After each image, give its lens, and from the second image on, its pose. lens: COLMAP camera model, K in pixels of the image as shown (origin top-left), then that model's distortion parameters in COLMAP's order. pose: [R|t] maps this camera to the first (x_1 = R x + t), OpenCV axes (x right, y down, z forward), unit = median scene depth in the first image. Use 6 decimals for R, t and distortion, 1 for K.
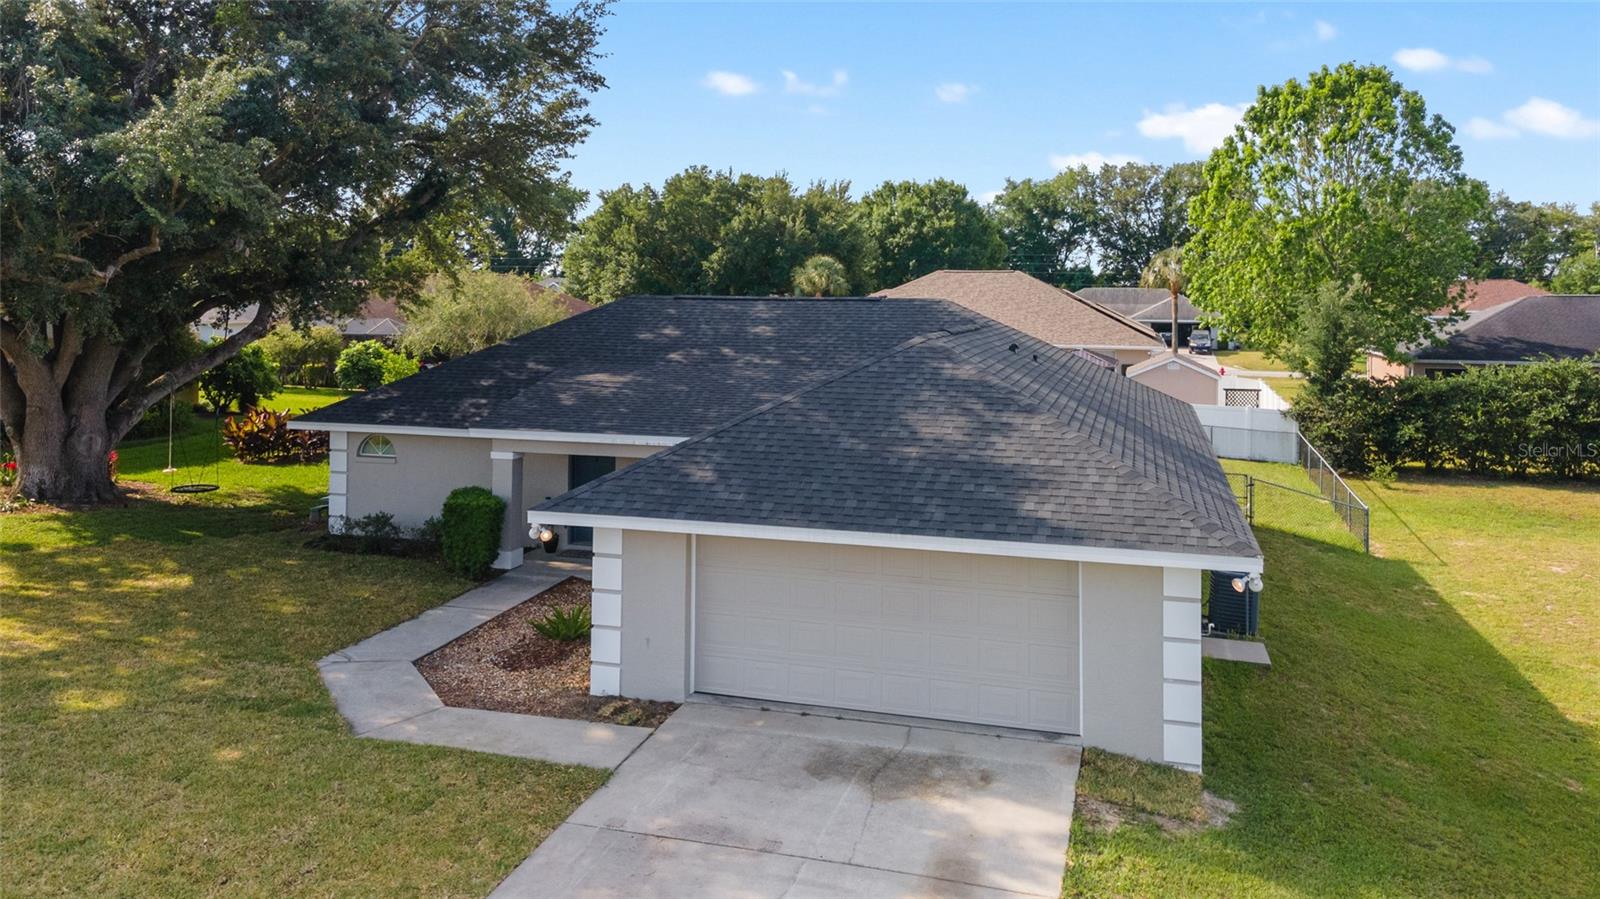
lens RADIAL K [[1165.7, 0, 792.8], [0, 1165.7, 445.6], [0, 0, 1]] dist [0.036392, 0.001193]
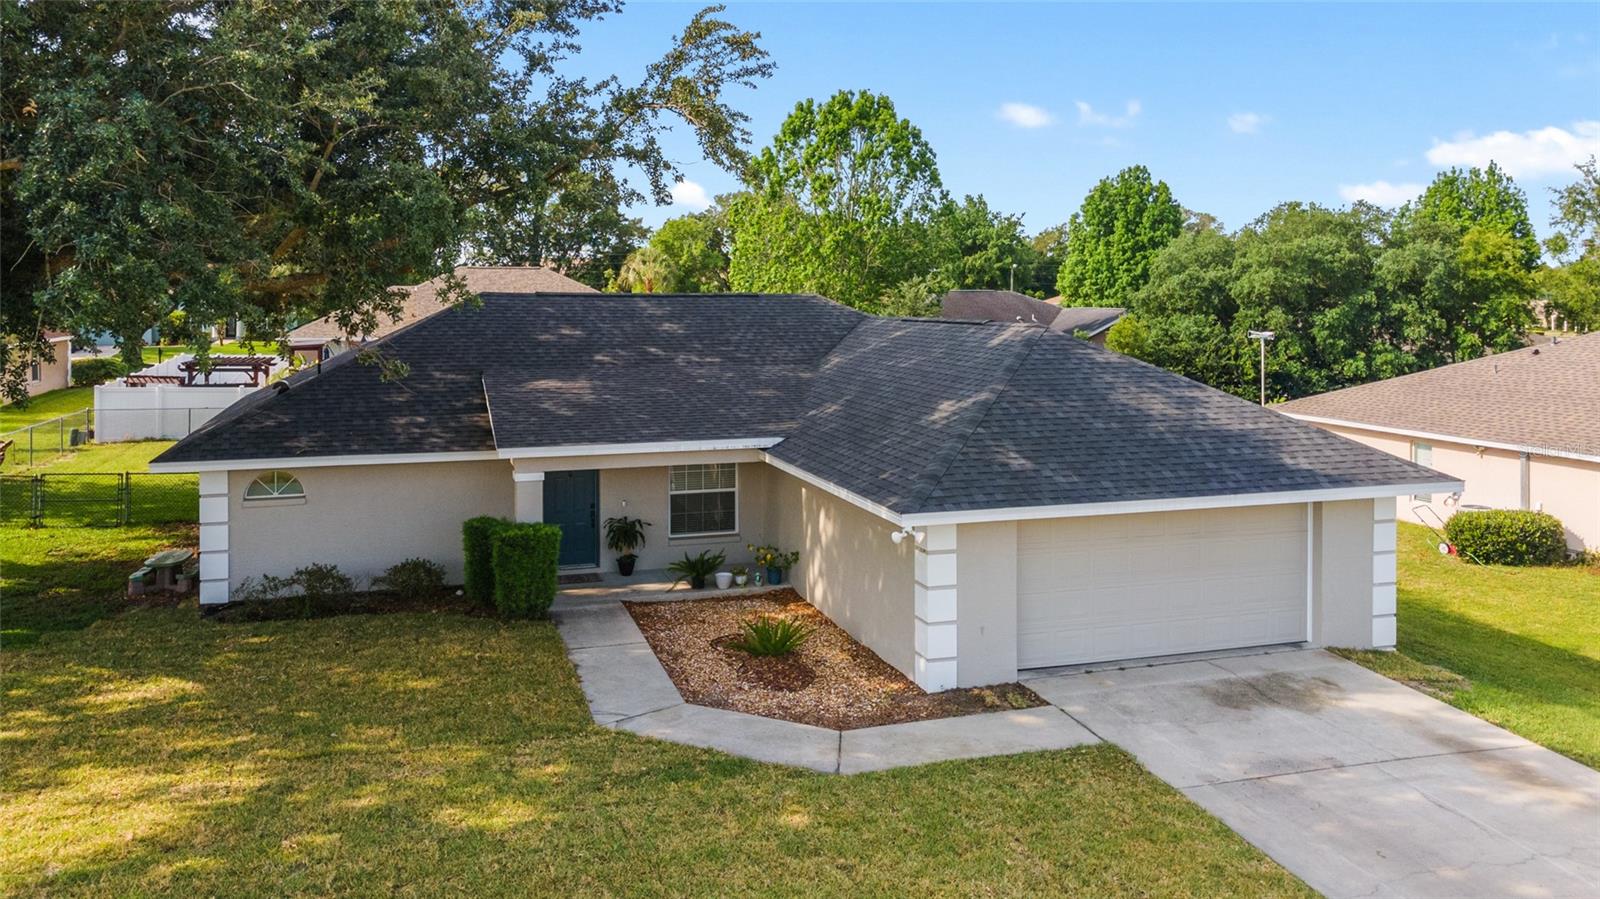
lens RADIAL K [[1142.5, 0, 791.9], [0, 1142.5, 492.6], [0, 0, 1]] dist [0.039666, 0.002514]
pose [[0.835920, -0.102041, 0.539283, -0.420703], [0.077499, 0.994665, 0.068078, -0.017721], [-0.543353, -0.015114, 0.839368, 0.131816]]
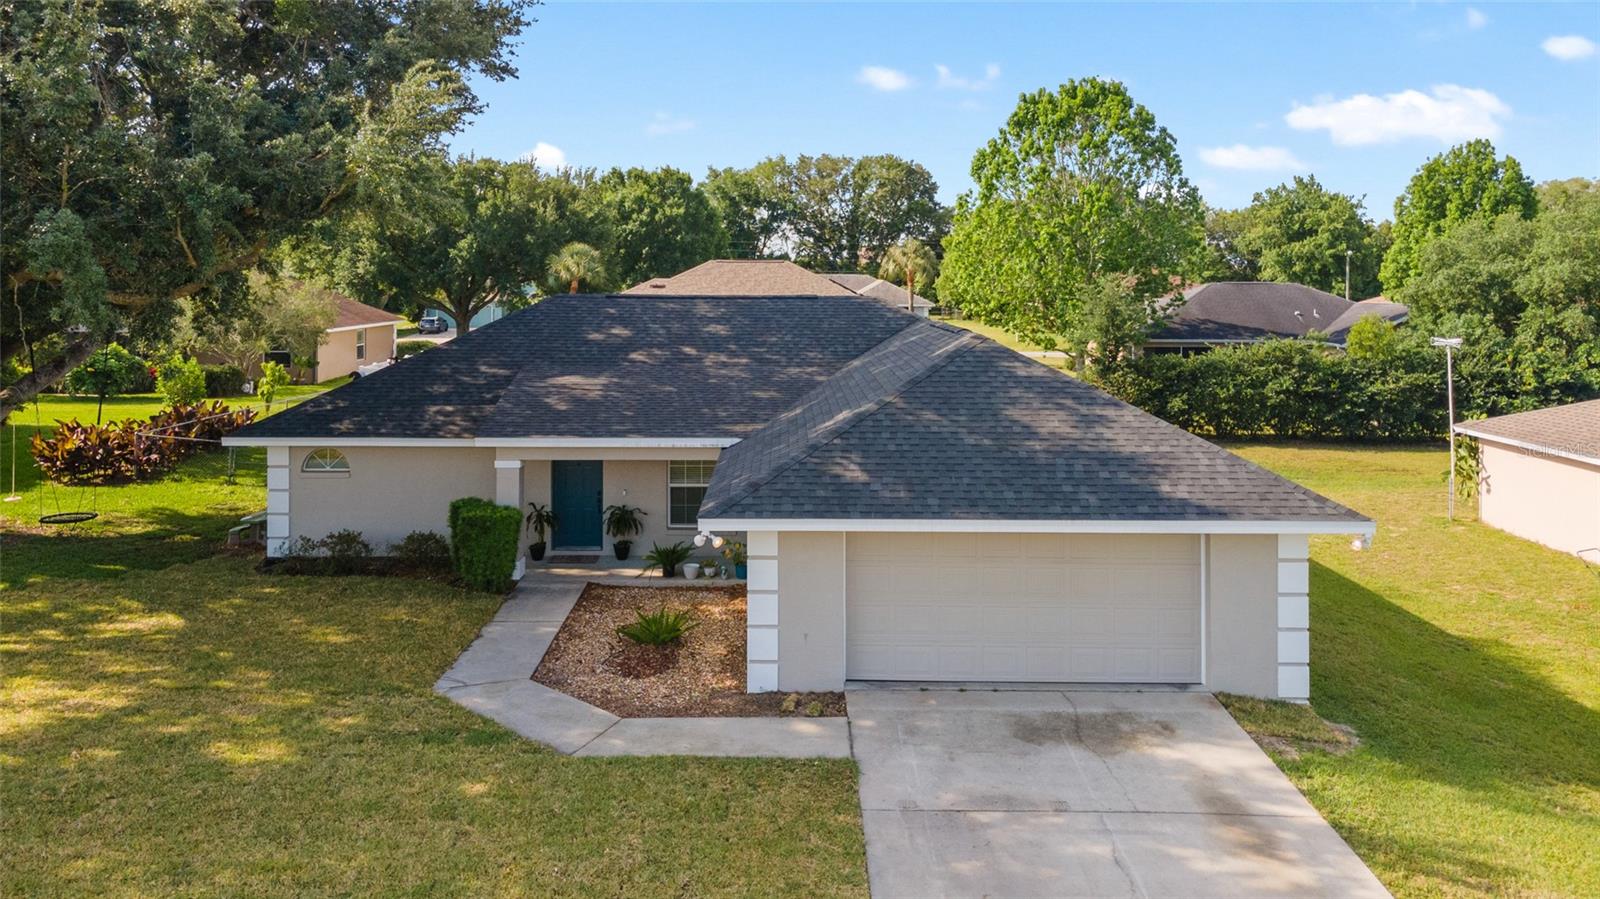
lens RADIAL K [[1153.7, 0, 791.7], [0, 1153.7, 461.1], [0, 0, 1]] dist [0.041893, 0.000072]
pose [[0.960788, -0.047939, 0.273108, -0.218571], [0.040145, 0.998613, 0.034059, -0.013407], [-0.274362, -0.021760, 0.961380, 0.006116]]
